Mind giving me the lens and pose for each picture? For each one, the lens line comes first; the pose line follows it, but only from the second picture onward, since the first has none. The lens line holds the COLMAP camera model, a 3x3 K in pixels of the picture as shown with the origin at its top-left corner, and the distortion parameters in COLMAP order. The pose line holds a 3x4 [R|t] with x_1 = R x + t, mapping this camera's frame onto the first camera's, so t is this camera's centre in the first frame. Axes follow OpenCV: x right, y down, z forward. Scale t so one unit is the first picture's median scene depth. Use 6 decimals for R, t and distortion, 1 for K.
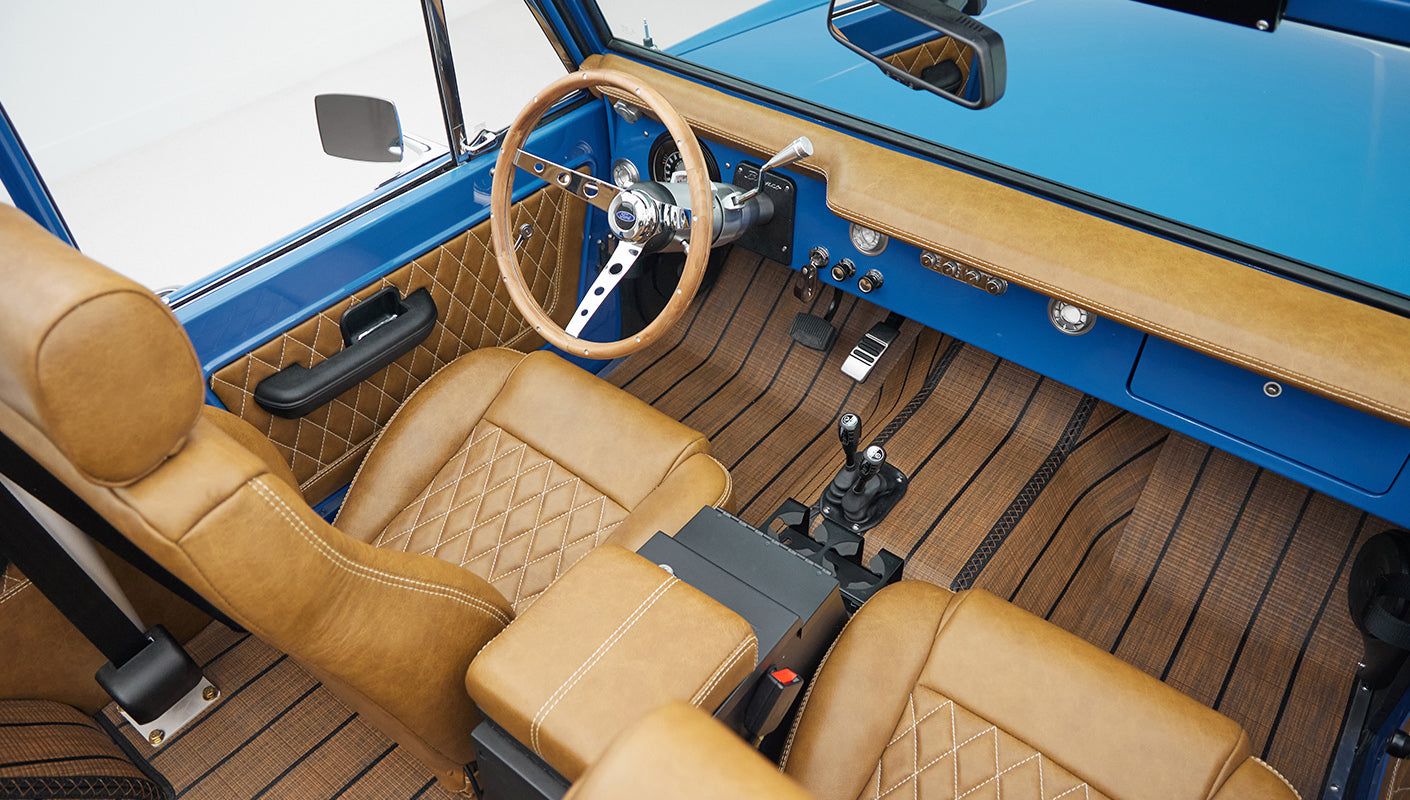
lens RADIAL K [[995.3, 0, 705.0], [0, 995.3, 400.0], [0, 0, 1]] dist [0.005590, -0.004792]
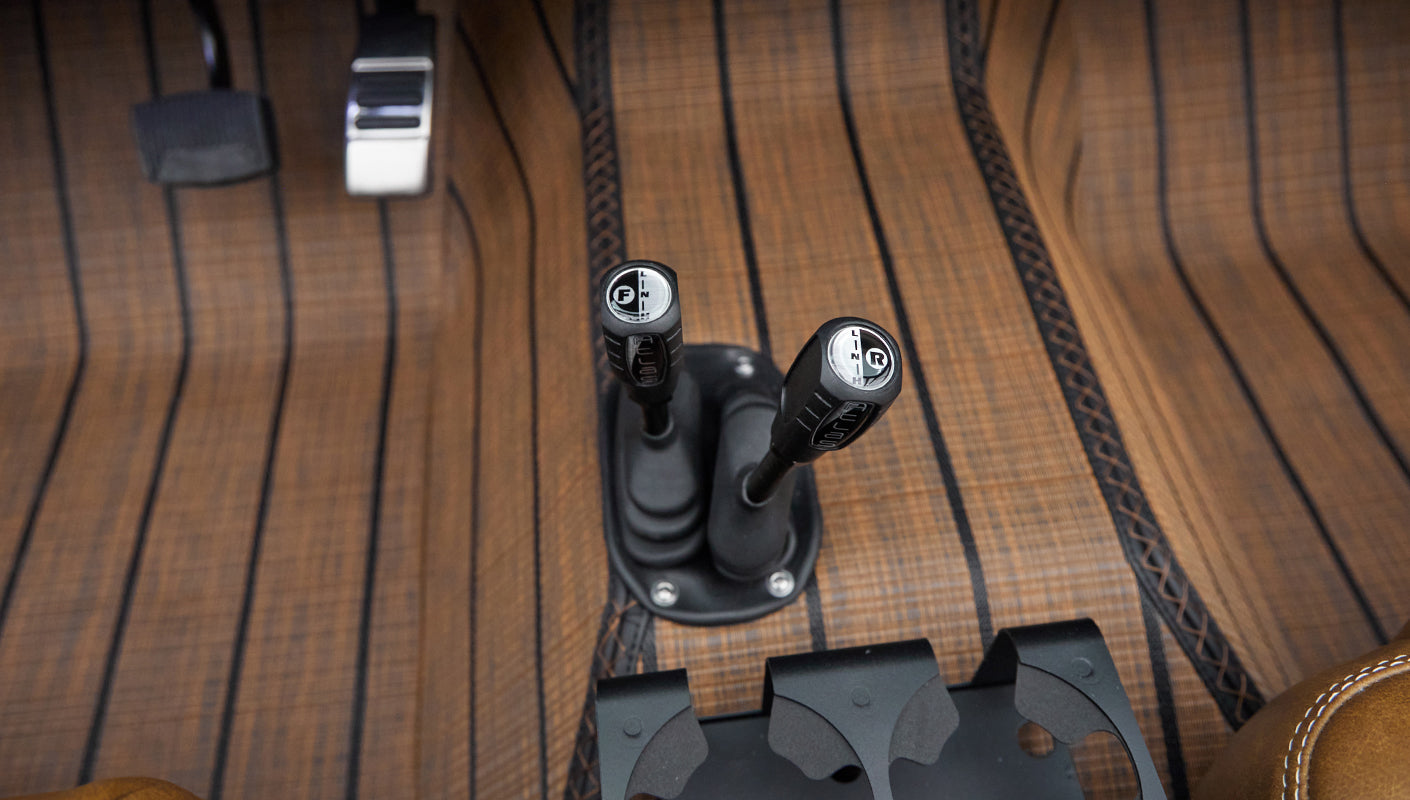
lens RADIAL K [[1022.5, 0, 705.0], [0, 1022.5, 400.0], [0, 0, 1]] dist [-0.001069, -0.002833]
pose [[0.704371, -0.576241, 0.414497, 0.032824], [0.484829, 0.817063, 0.312007, -0.022901], [-0.518462, -0.018808, 0.854894, 0.635961]]
